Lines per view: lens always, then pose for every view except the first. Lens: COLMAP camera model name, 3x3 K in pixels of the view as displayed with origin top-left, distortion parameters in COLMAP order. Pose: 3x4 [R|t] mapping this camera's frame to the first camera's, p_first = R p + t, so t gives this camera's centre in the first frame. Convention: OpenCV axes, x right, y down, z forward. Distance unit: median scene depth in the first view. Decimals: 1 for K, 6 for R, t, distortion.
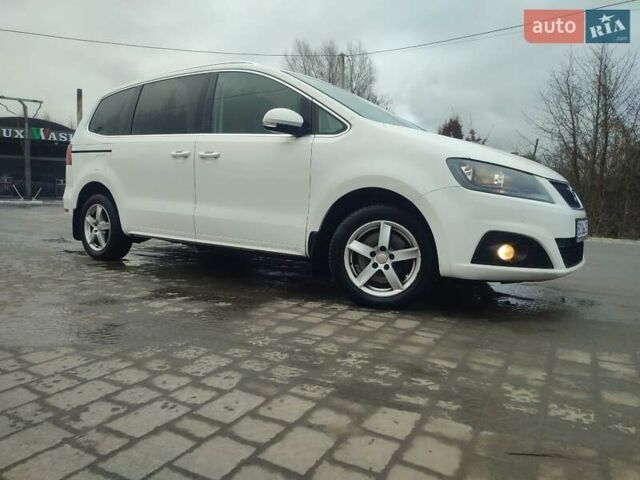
lens RADIAL K [[464.6, 0, 319.3], [0, 464.6, 240.7], [0, 0, 1]] dist [0.020757, -0.002016]
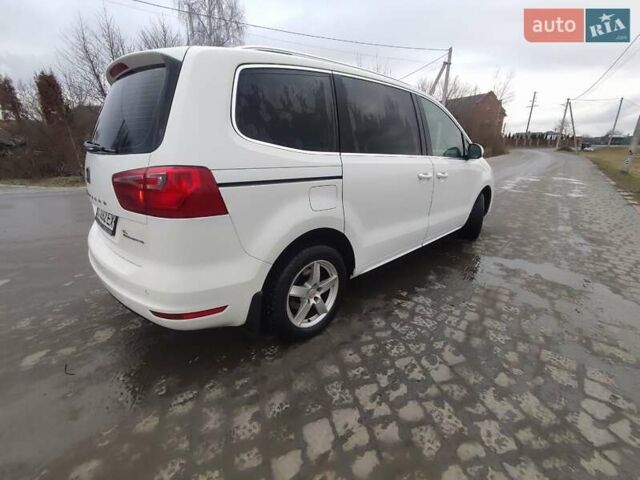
lens RADIAL K [[293.4, 0, 320.6], [0, 293.4, 238.8], [0, 0, 1]] dist [-0.004422, 0.000775]
pose [[0.177572, -0.338734, 0.923974, -1.268337], [0.083915, 0.940687, 0.328734, -0.363948], [-0.980524, 0.019162, 0.195464, 1.378474]]
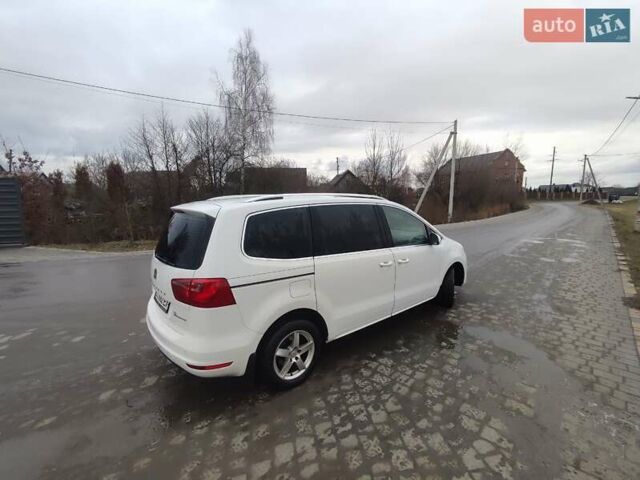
lens RADIAL K [[293.4, 0, 320.6], [0, 293.4, 238.8], [0, 0, 1]] dist [-0.004422, 0.000775]
pose [[0.254994, -0.172641, 0.951406, -1.504744], [0.101667, 0.983265, 0.151174, -0.525171], [-0.961583, 0.058178, 0.268279, 1.177948]]
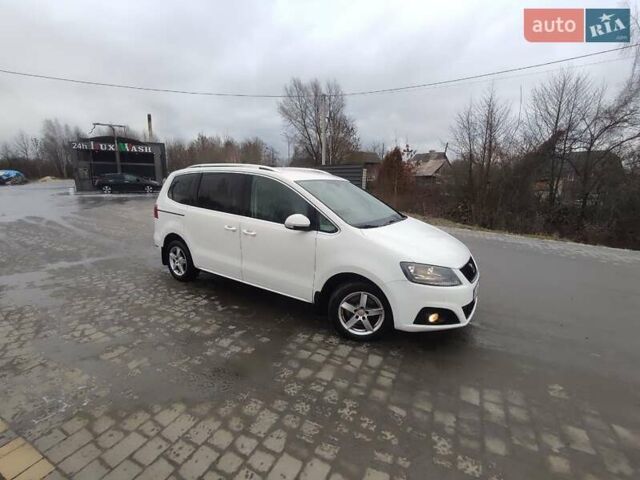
lens RADIAL K [[293.4, 0, 320.6], [0, 293.4, 238.8], [0, 0, 1]] dist [-0.004422, 0.000775]
pose [[0.999164, -0.014932, 0.038066, -0.038438], [0.010398, 0.993121, 0.116632, -0.328250], [-0.039545, -0.116138, 0.992446, -0.007415]]
